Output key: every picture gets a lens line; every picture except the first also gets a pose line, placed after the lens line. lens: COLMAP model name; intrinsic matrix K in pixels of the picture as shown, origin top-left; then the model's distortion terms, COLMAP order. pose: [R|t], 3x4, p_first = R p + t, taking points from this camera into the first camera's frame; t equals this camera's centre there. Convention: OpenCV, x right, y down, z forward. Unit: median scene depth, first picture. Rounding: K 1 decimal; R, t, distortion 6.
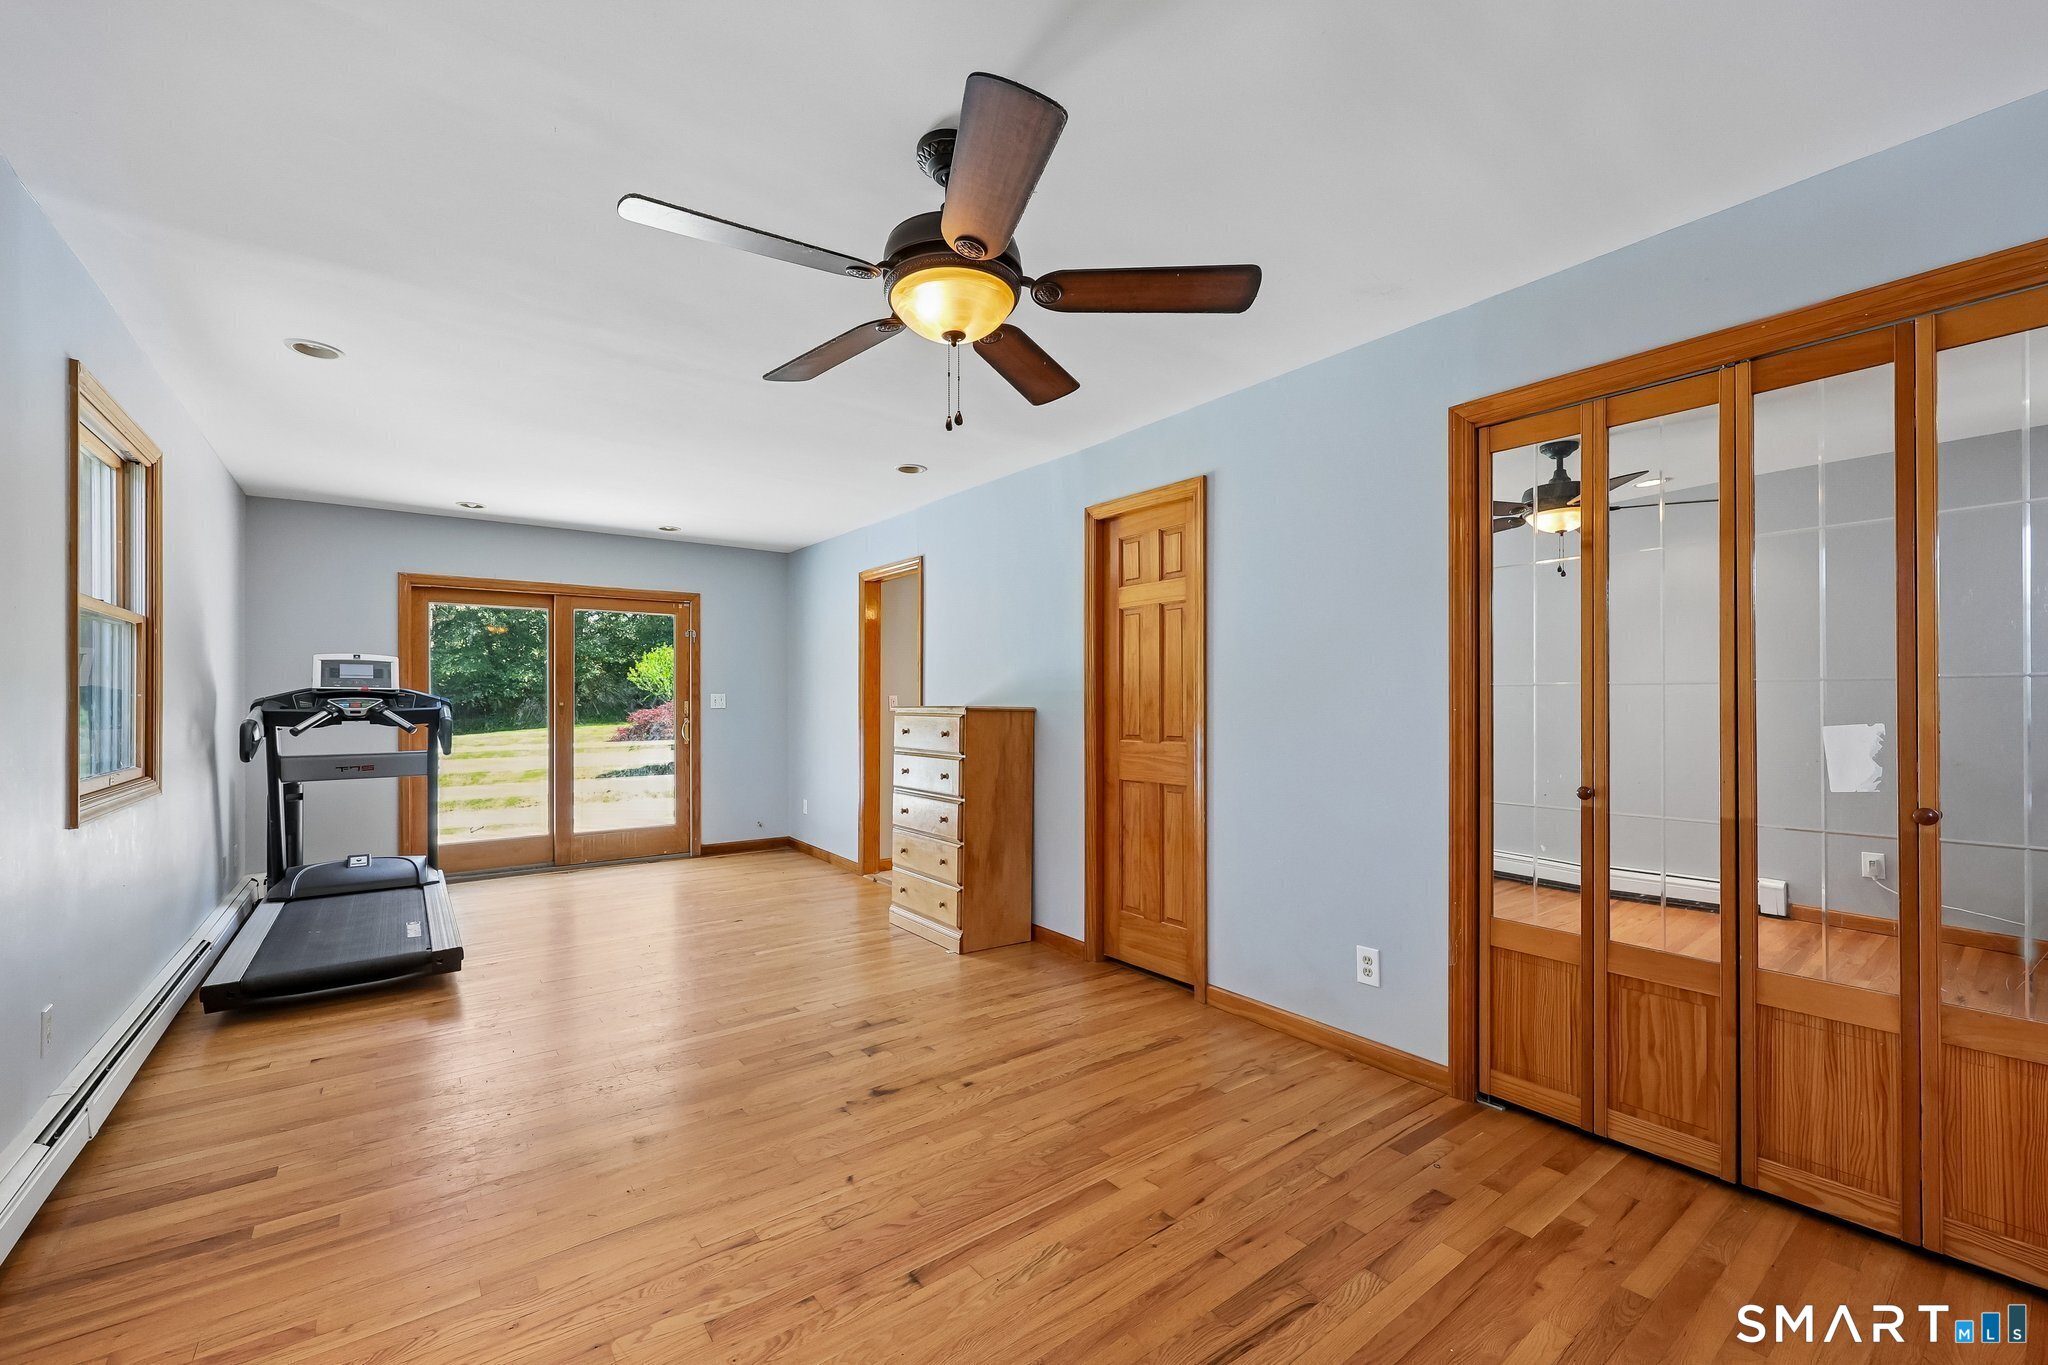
lens RADIAL K [[837.3, 0, 1028.1], [0, 837.3, 703.9], [0, 0, 1]] dist [0.000304, 0.000748]
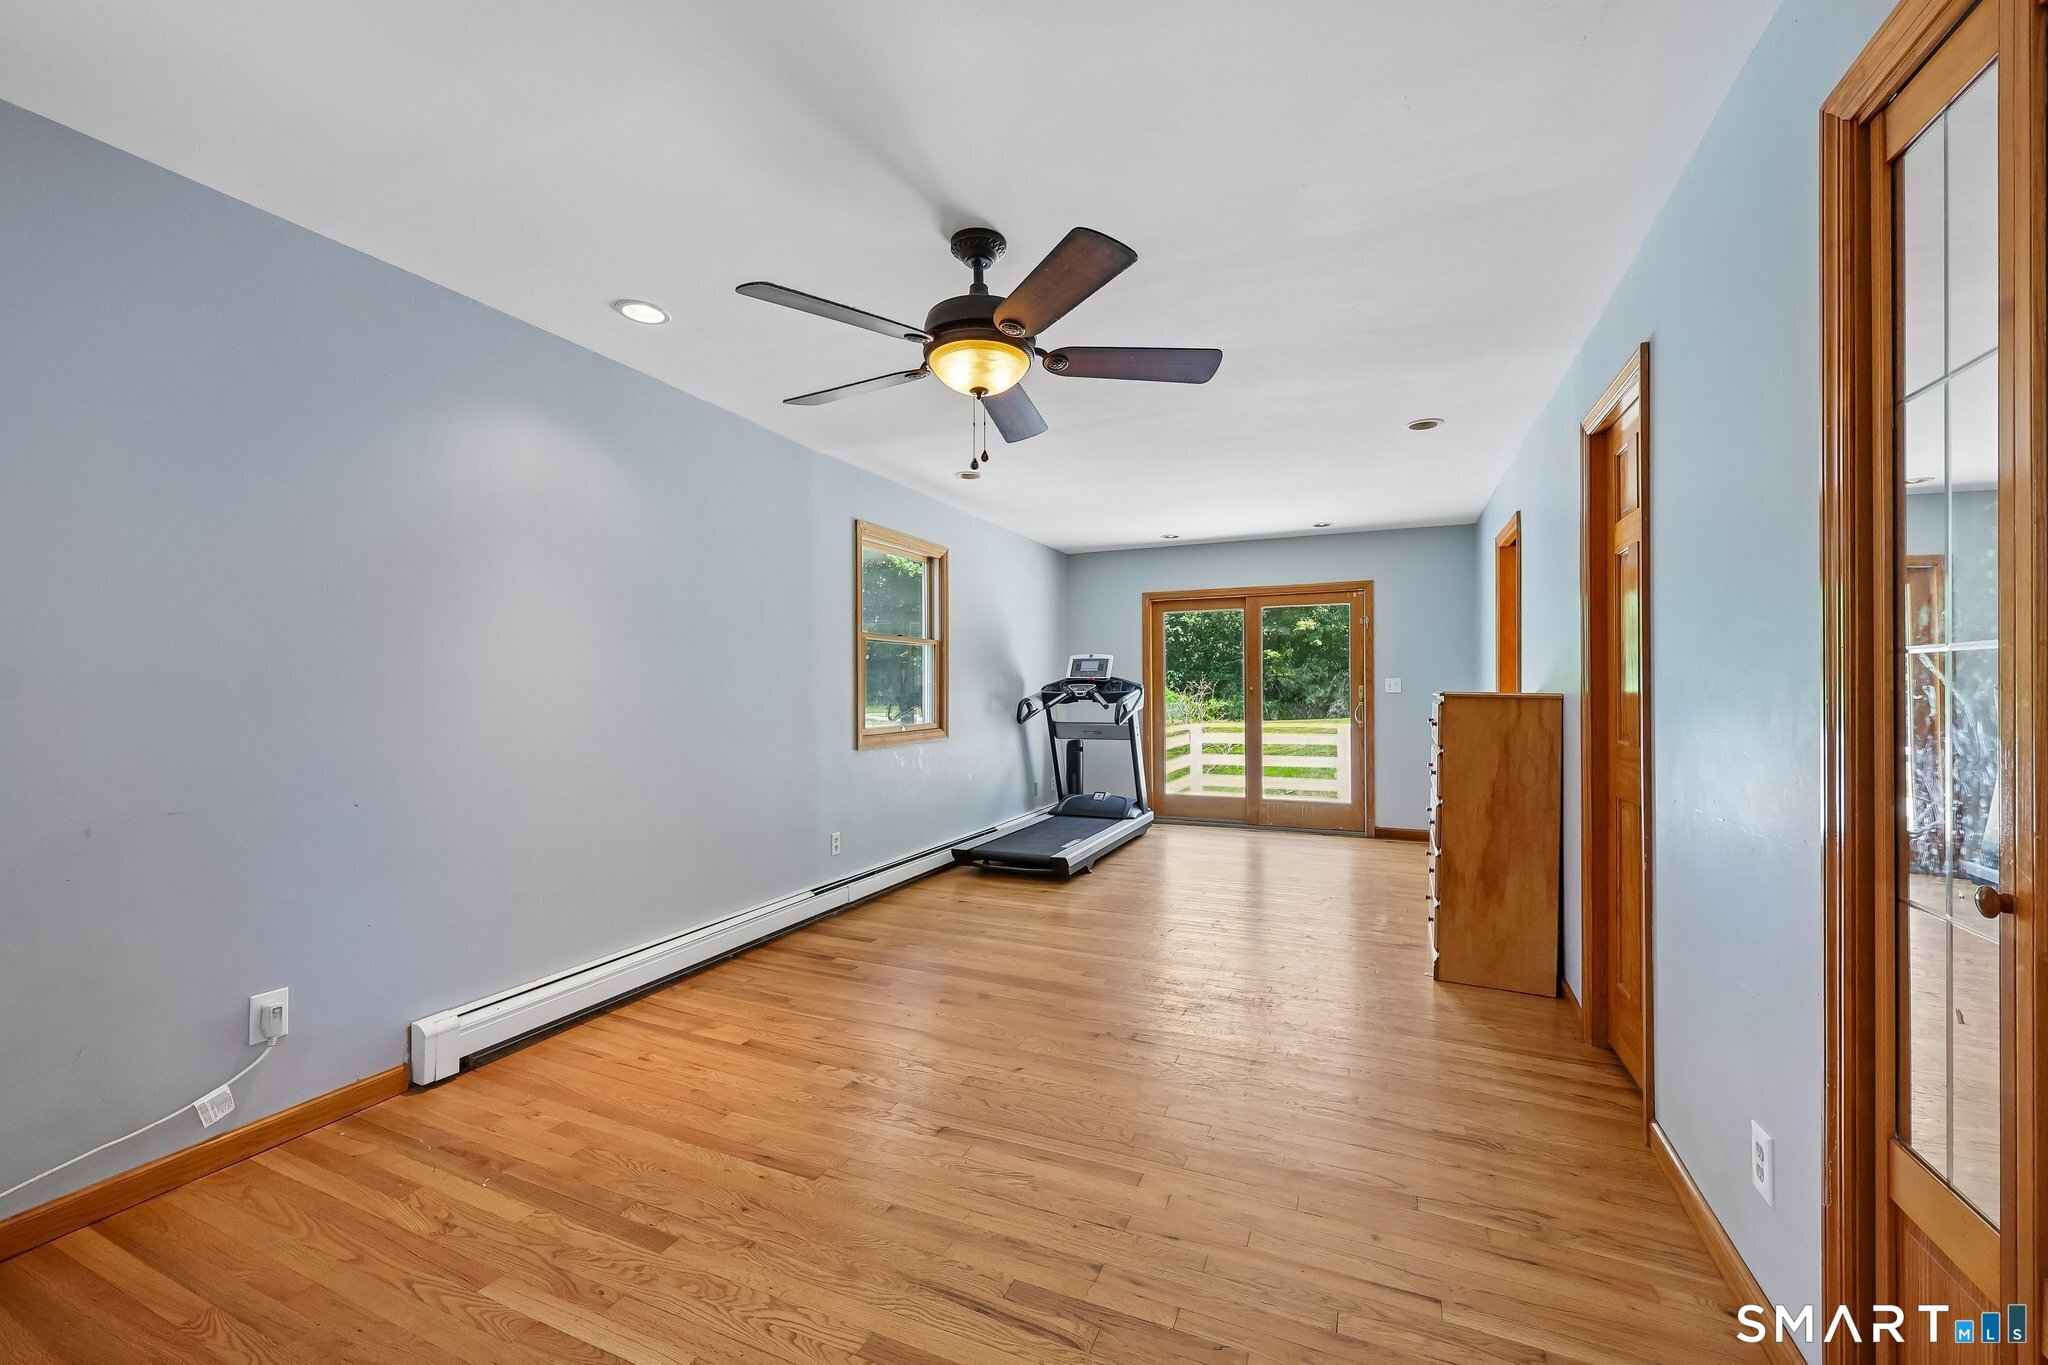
lens RADIAL K [[837.3, 0, 1022.1], [0, 837.3, 683.7], [0, 0, 1]] dist [0.000304, 0.000748]
pose [[0.476463, -0.004004, -0.879185, 0.456638], [-0.000487, 0.999988, -0.004818, -0.000757], [0.879194, 0.002724, 0.476455, 0.208671]]
